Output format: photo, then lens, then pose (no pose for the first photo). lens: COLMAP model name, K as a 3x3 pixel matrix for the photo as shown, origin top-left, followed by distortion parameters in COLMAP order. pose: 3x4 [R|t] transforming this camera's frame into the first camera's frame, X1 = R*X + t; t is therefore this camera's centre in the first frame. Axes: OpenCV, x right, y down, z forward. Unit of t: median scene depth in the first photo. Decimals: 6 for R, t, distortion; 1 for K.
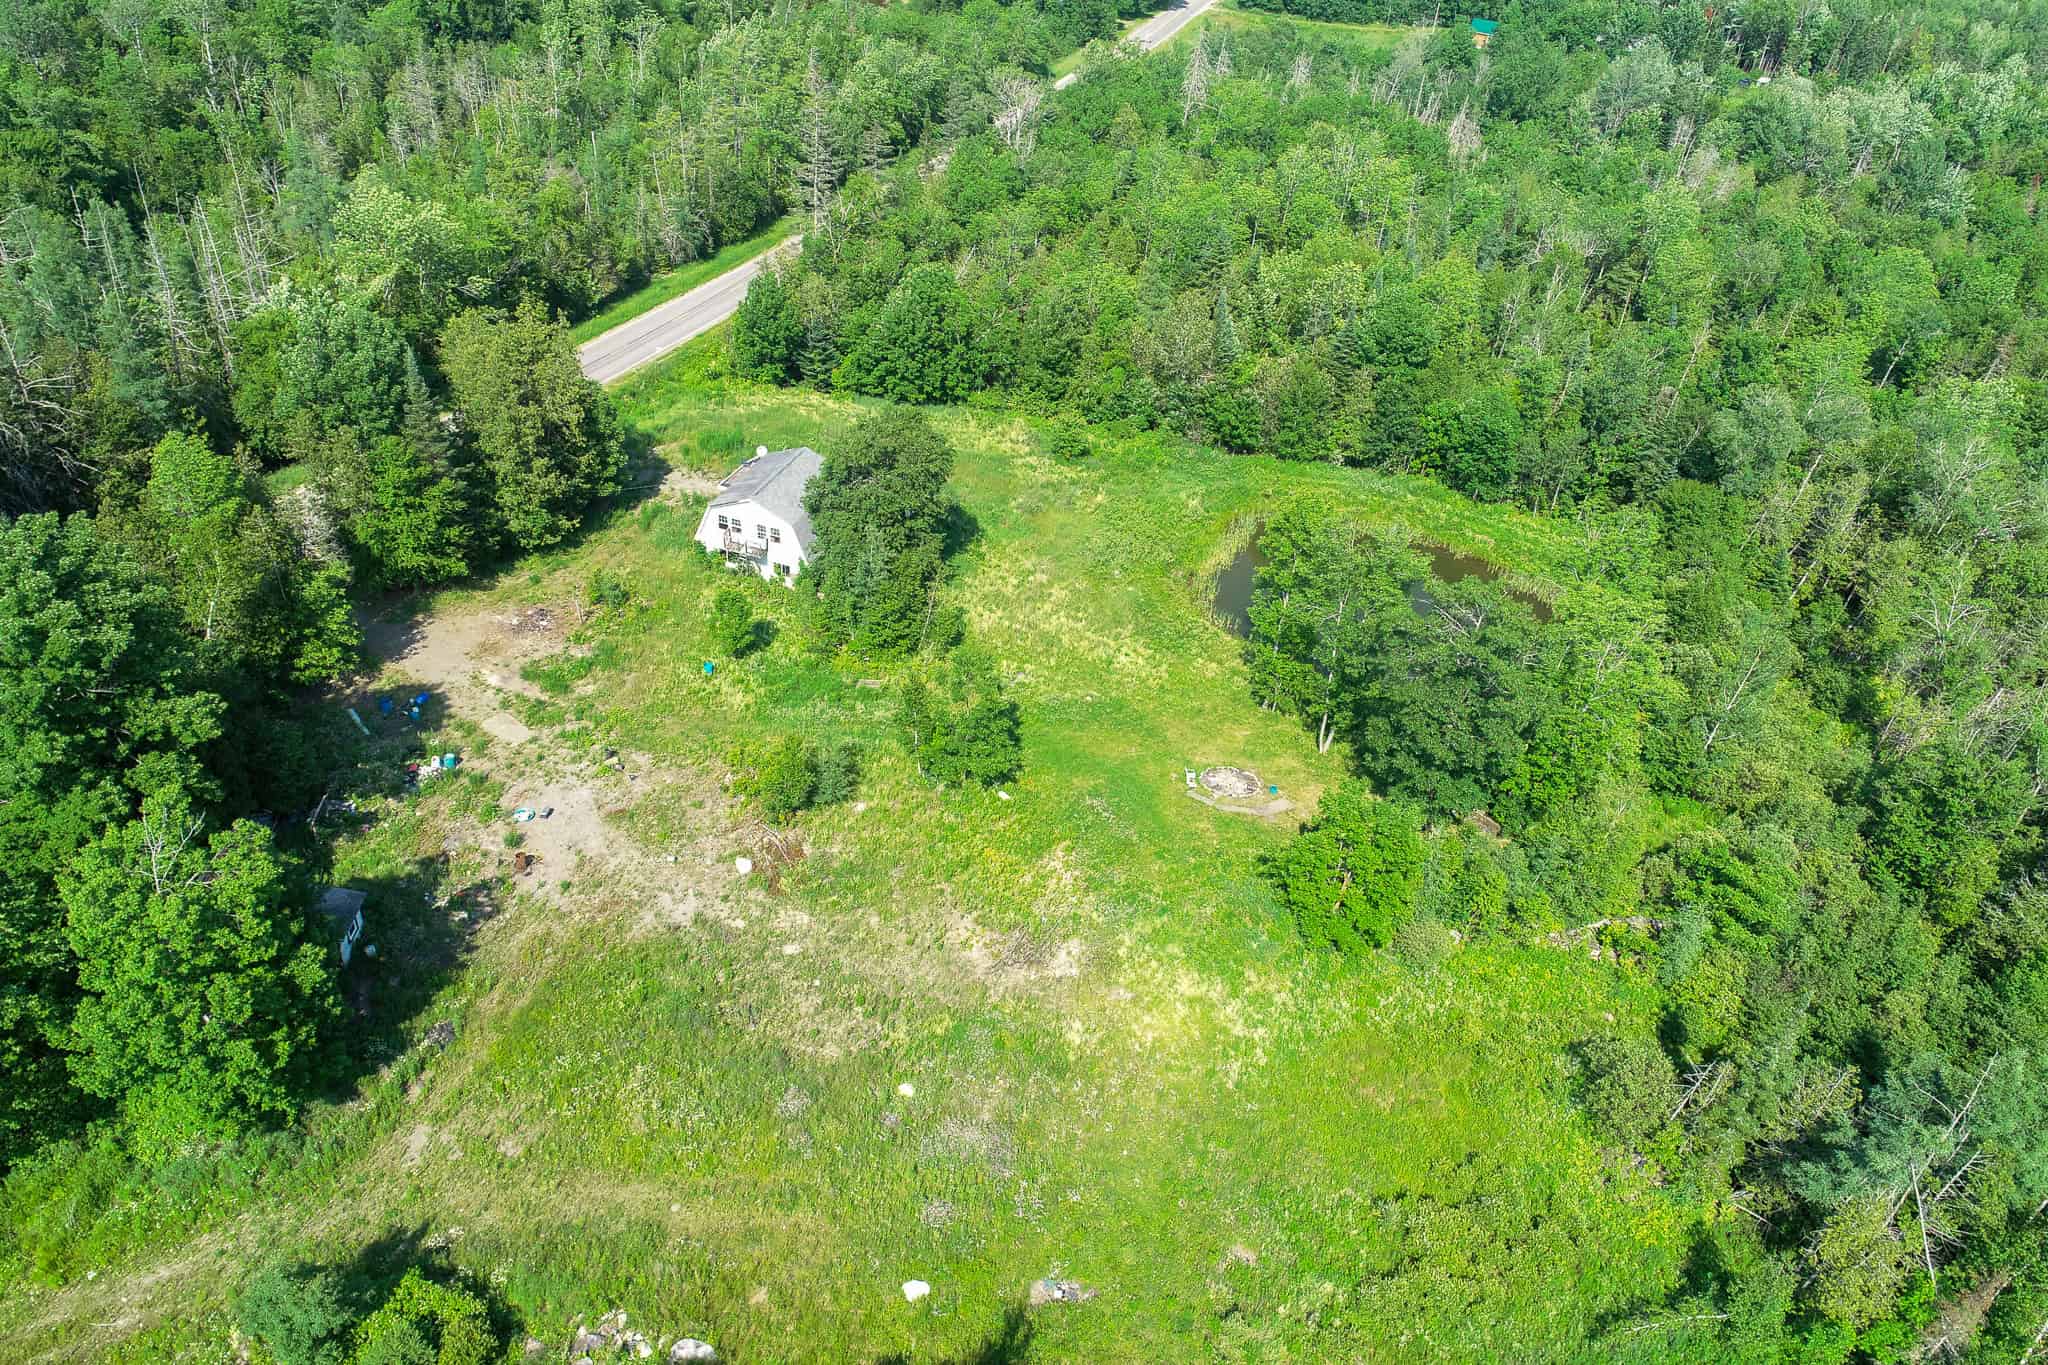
lens RADIAL K [[1393.3, 0, 1024.0], [0, 1393.3, 682.5], [0, 0, 1]] dist [0.004742, -0.002194]
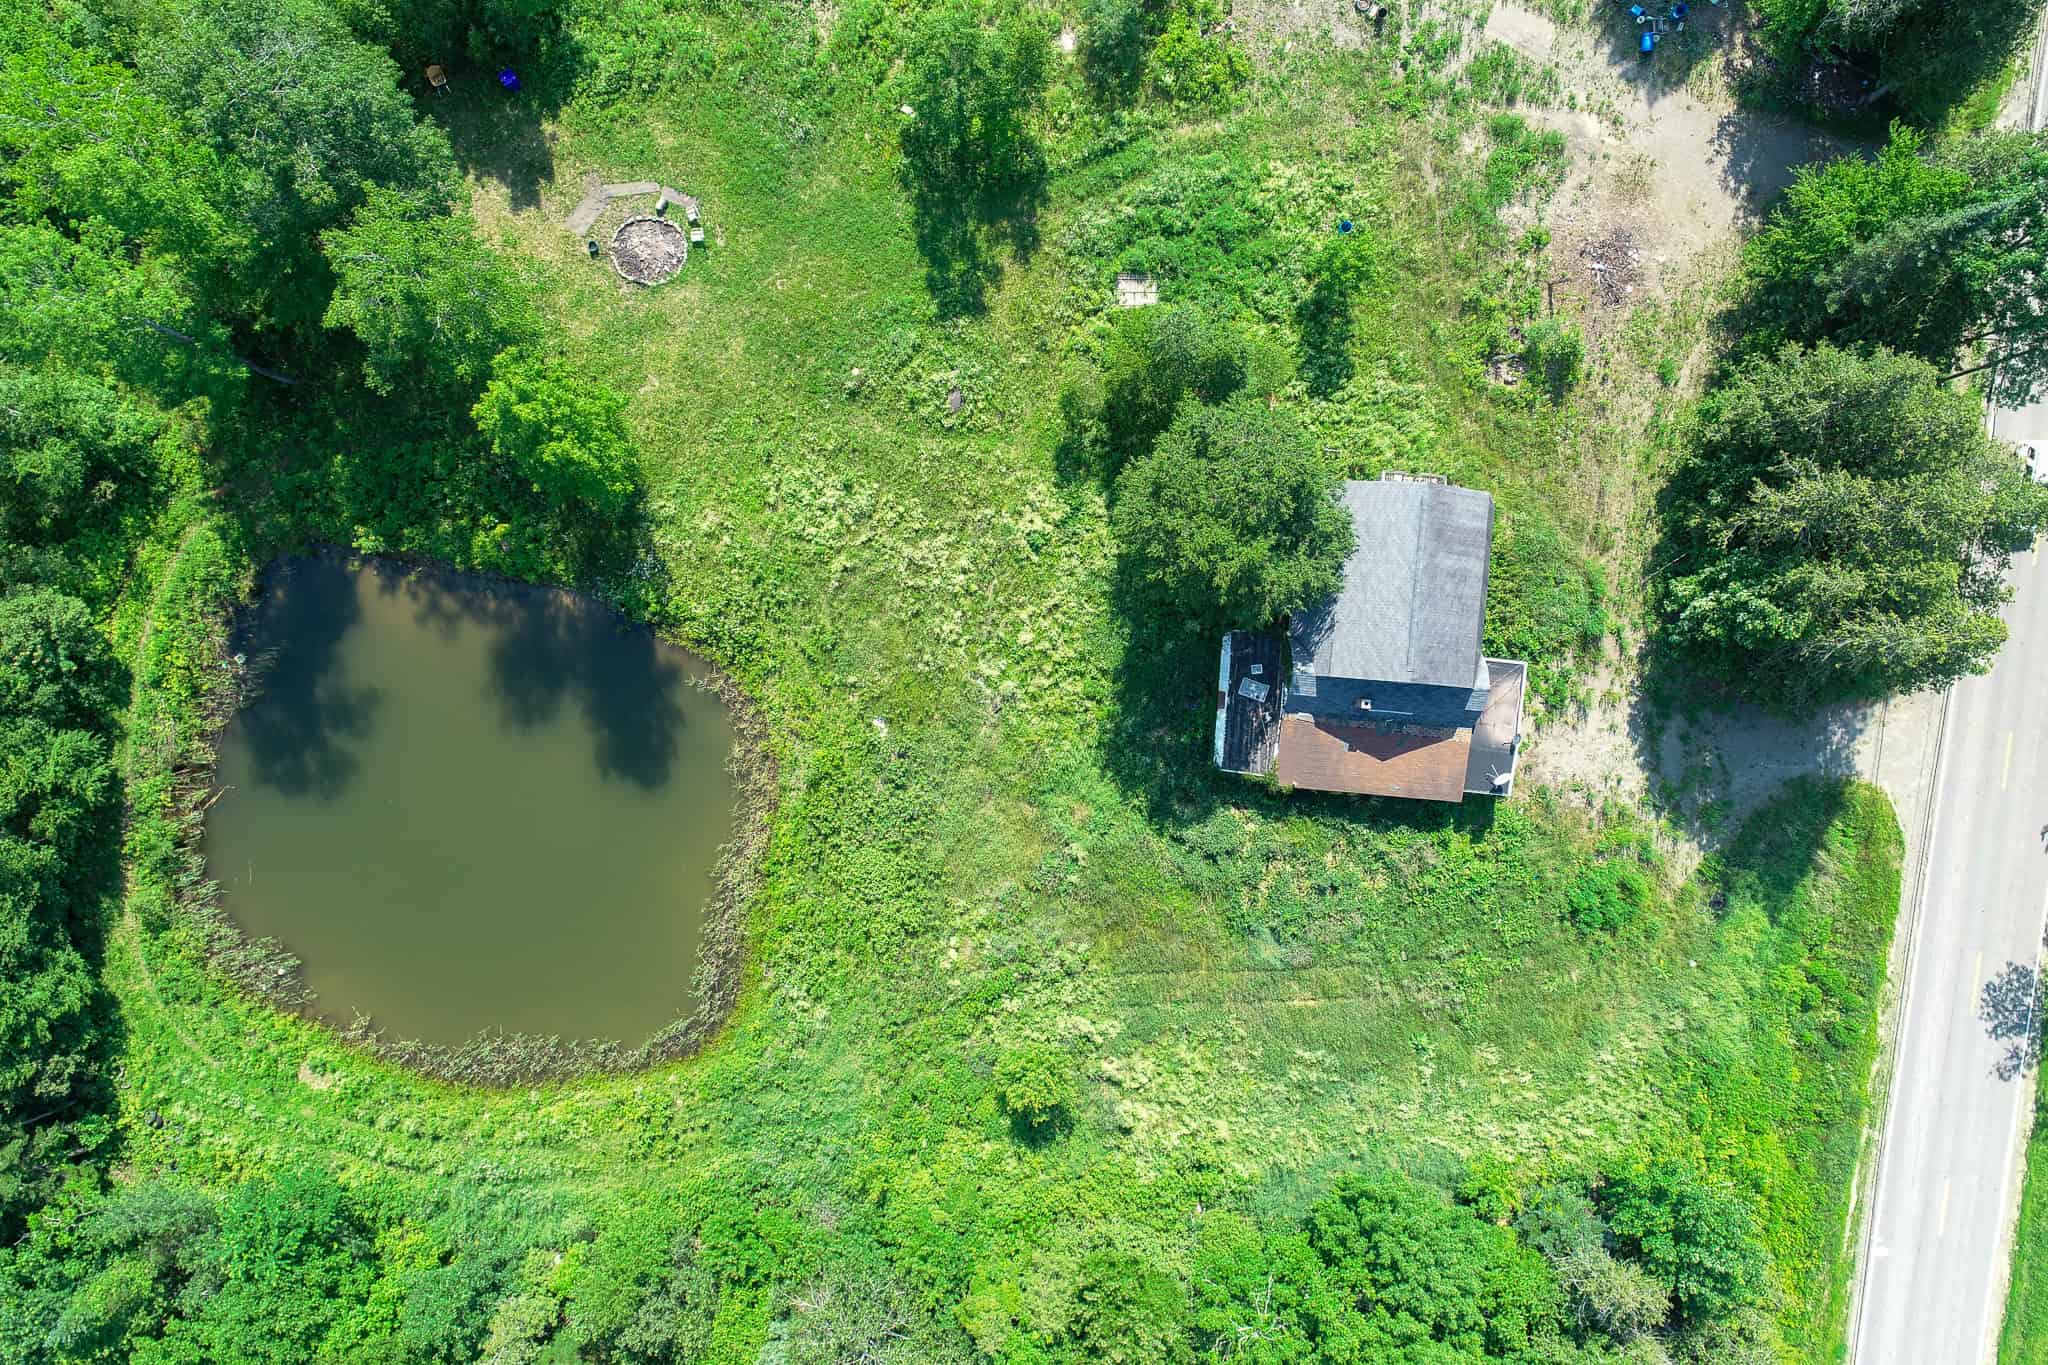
lens RADIAL K [[1393.3, 0, 1024.0], [0, 1393.3, 682.5], [0, 0, 1]] dist [0.004742, -0.002194]
pose [[-0.968434, 0.234899, -0.083409, 0.069287], [-0.204831, -0.559225, 0.803313, -0.786233], [0.142053, 0.795041, 0.589688, 0.790426]]
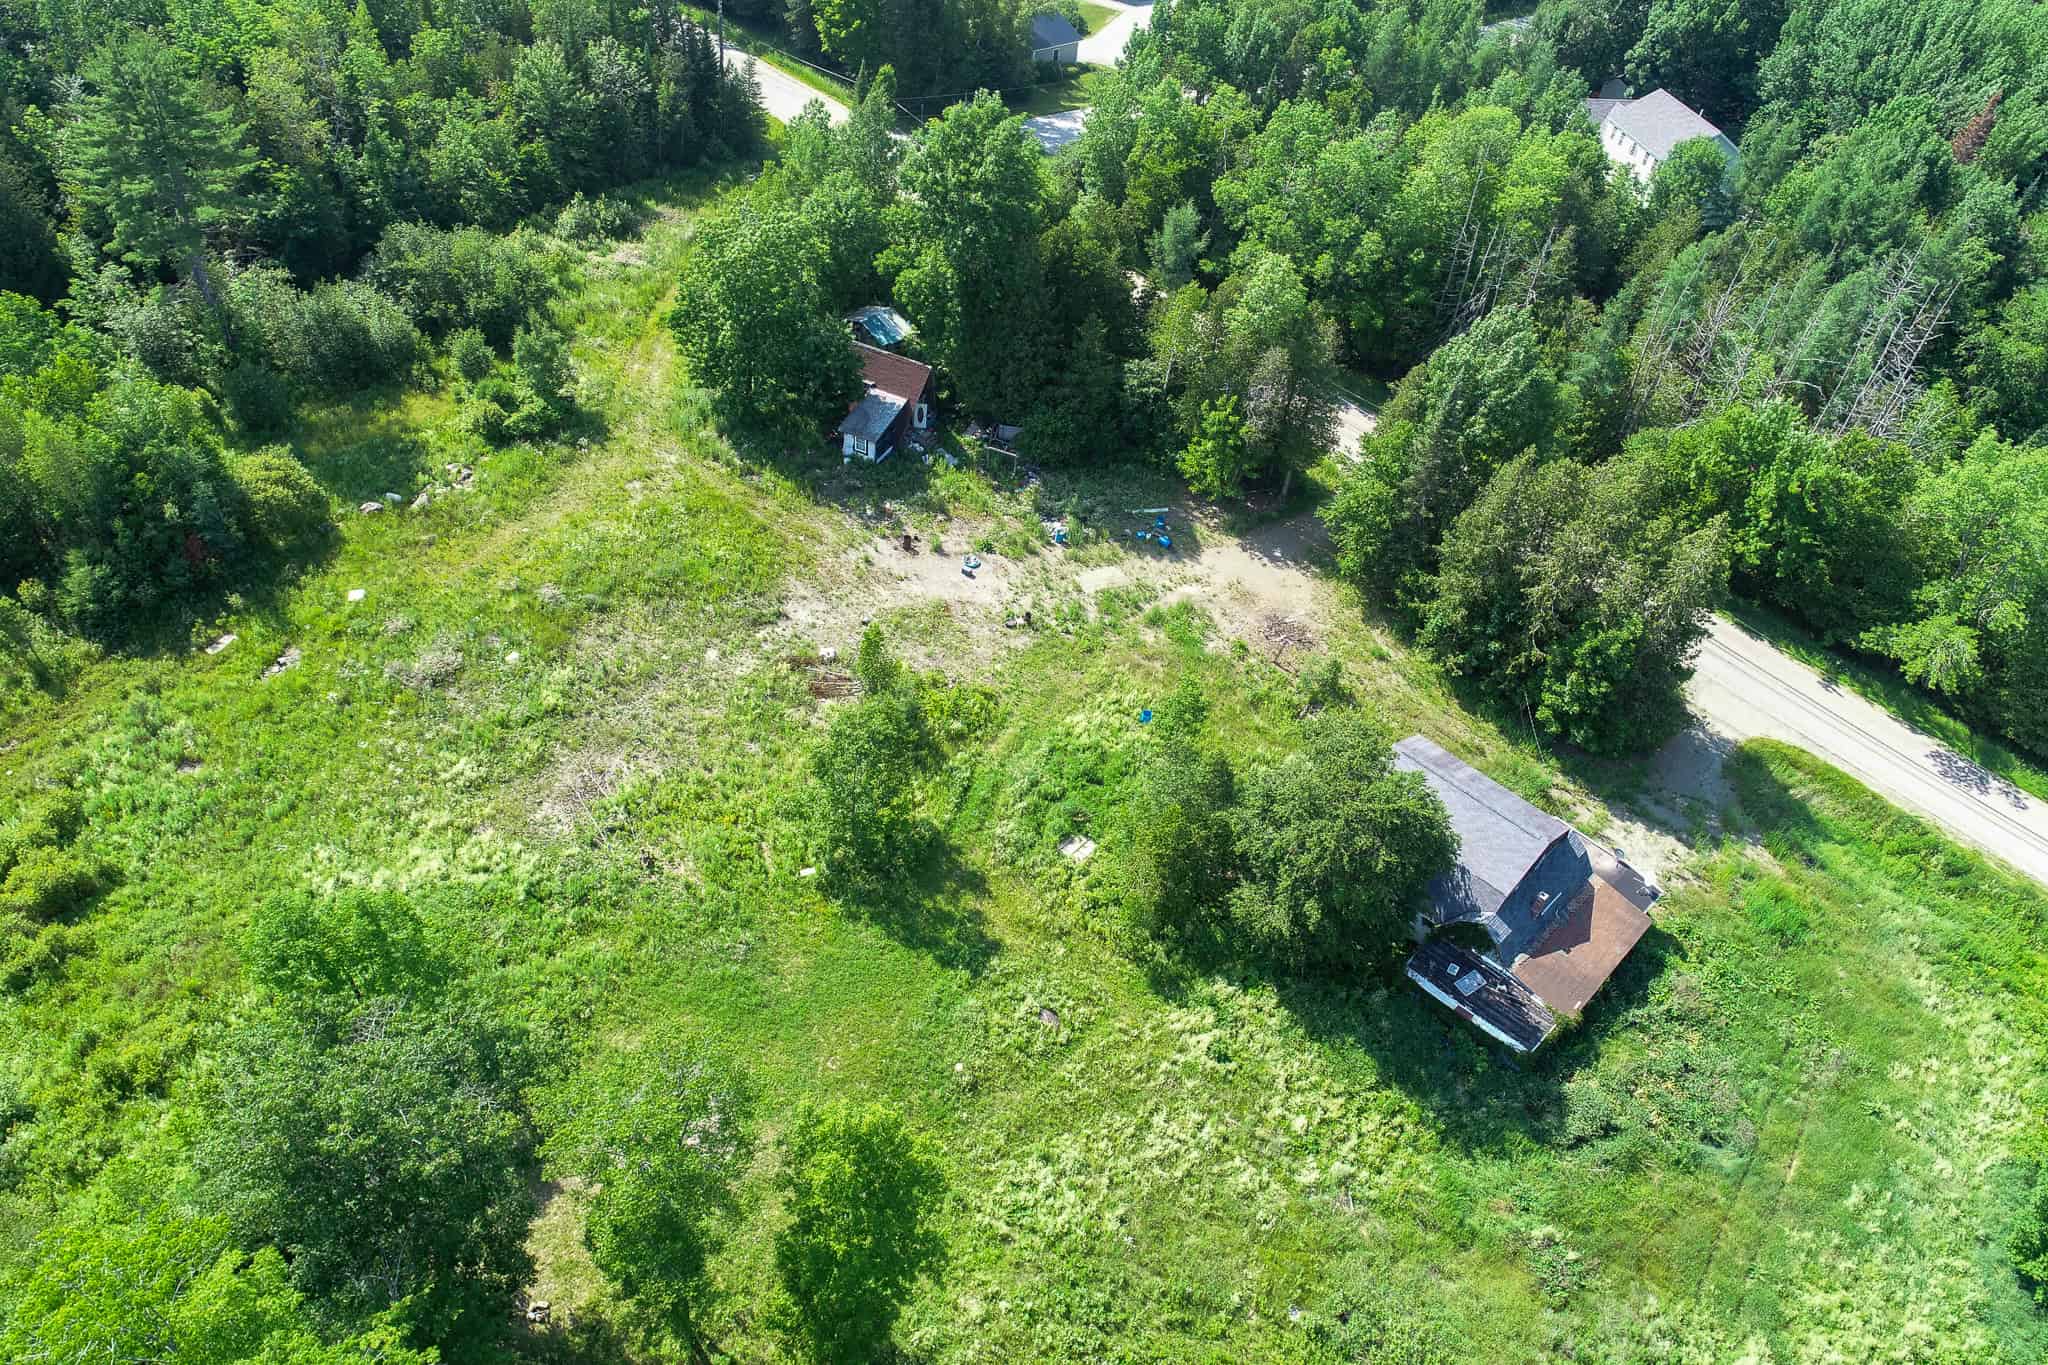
lens RADIAL K [[1364.7, 0, 1022.3], [0, 1364.7, 700.6], [0, 0, 1]] dist [0.003239, 0.001114]
pose [[-0.423274, 0.524621, -0.738655, 0.488005], [-0.628274, 0.417450, 0.656511, -0.586858], [0.652771, 0.741963, 0.152910, 0.880001]]
